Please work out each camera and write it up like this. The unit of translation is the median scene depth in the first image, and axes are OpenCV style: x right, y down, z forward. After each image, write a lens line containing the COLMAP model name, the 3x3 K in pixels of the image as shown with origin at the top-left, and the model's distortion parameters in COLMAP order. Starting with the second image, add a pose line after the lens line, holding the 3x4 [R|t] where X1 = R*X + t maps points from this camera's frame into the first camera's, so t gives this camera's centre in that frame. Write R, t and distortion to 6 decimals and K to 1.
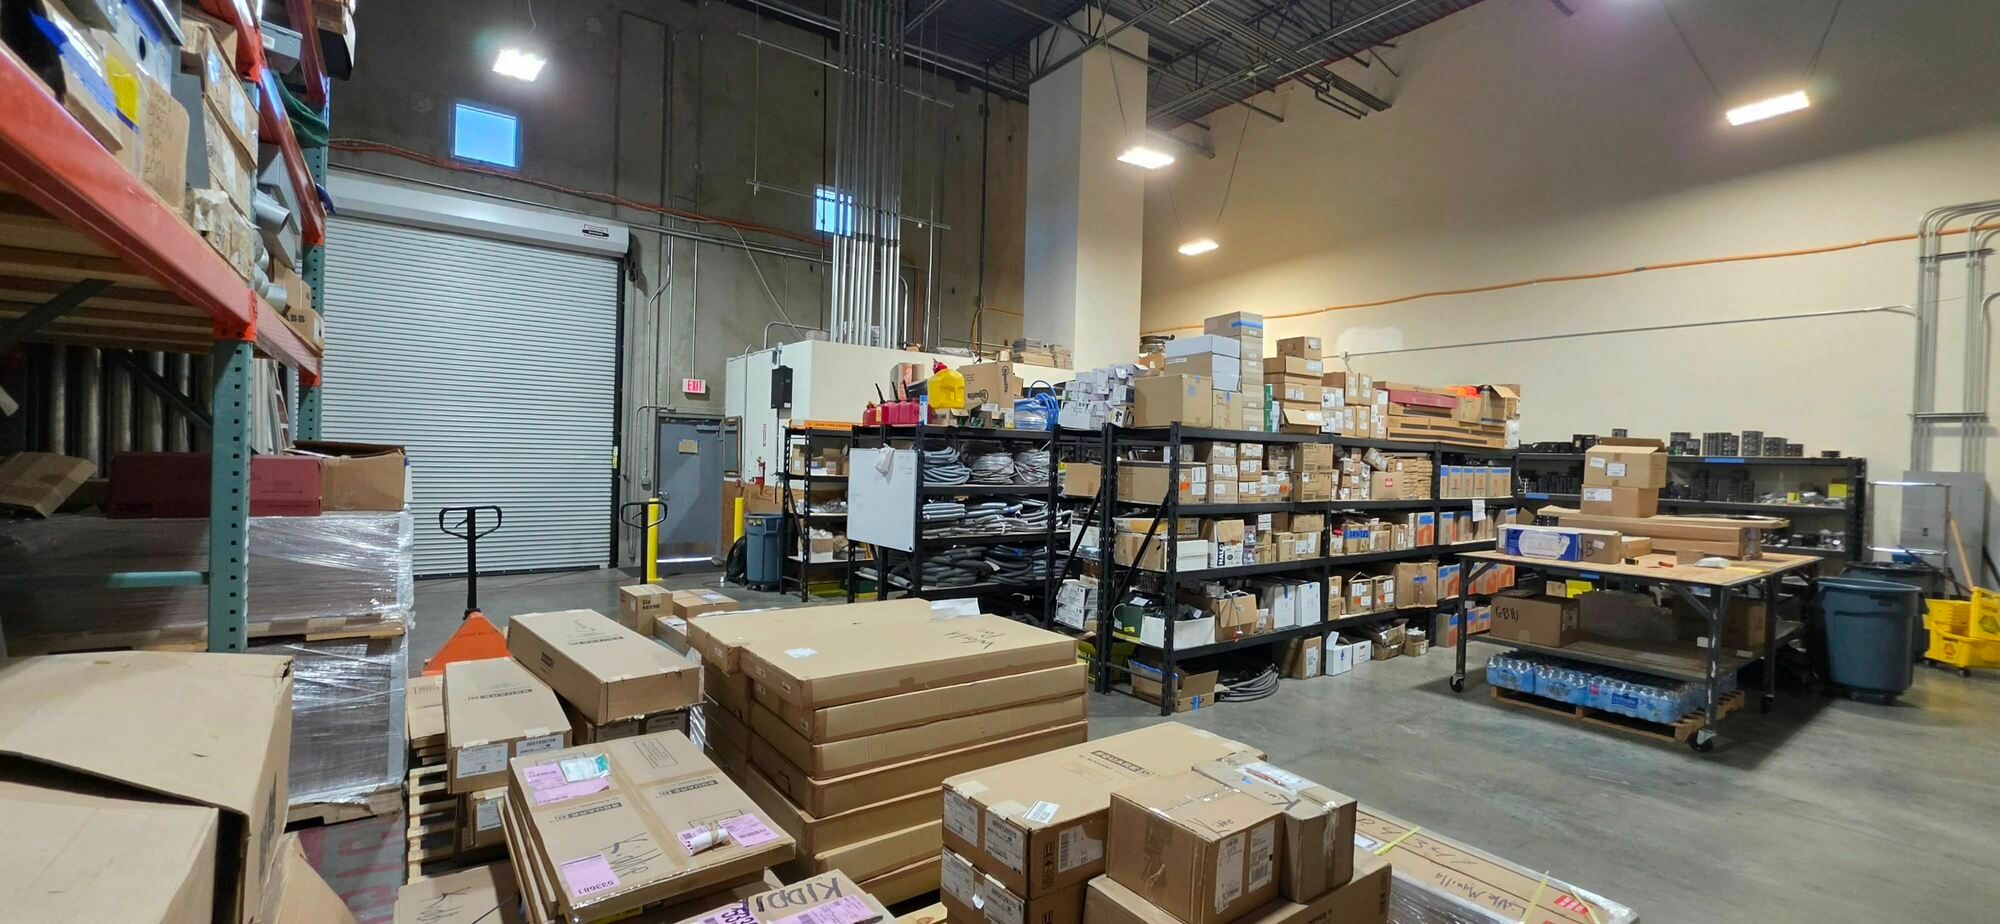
lens RADIAL K [[804.2, 0, 1000.0], [0, 804.2, 462.0], [0, 0, 1]] dist [-0.000721, -0.000082]
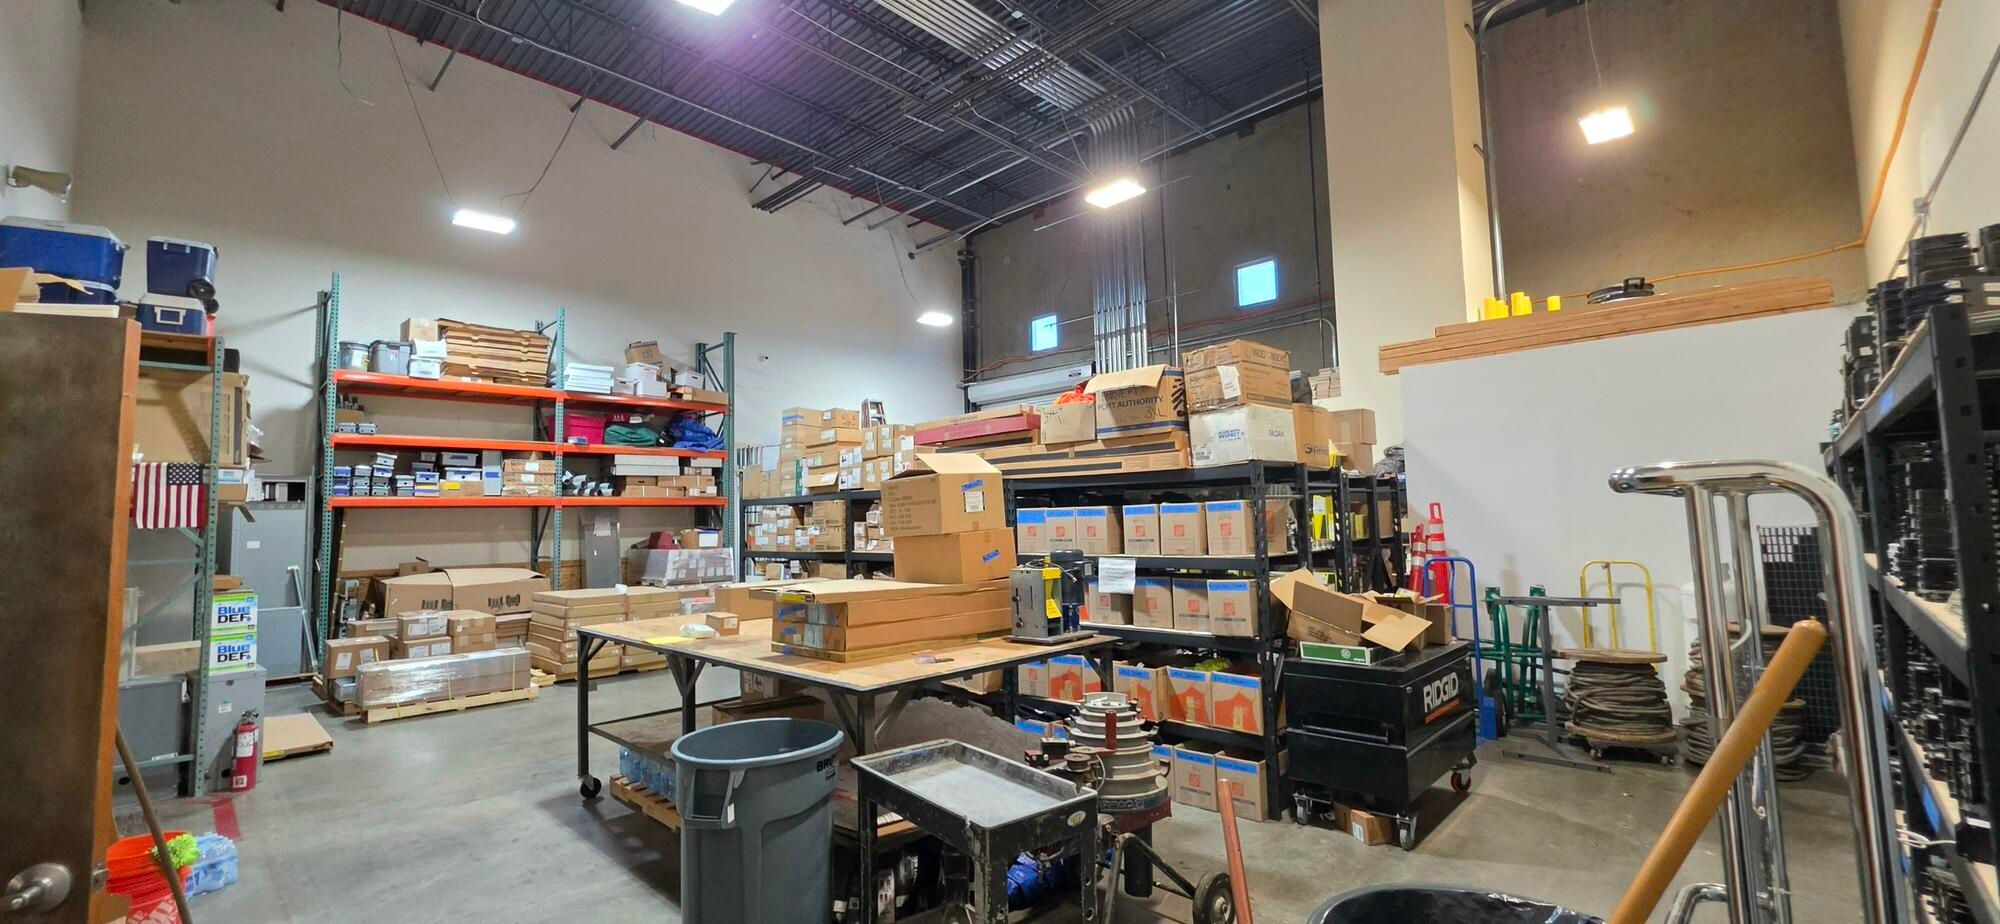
lens RADIAL K [[804.2, 0, 1000.0], [0, 804.2, 462.0], [0, 0, 1]] dist [-0.000721, -0.000082]
pose [[0.155634, -0.105263, -0.982190, 1.561702], [0.019303, 0.994440, -0.103518, 0.045352], [0.987626, -0.002848, 0.156801, 1.063790]]
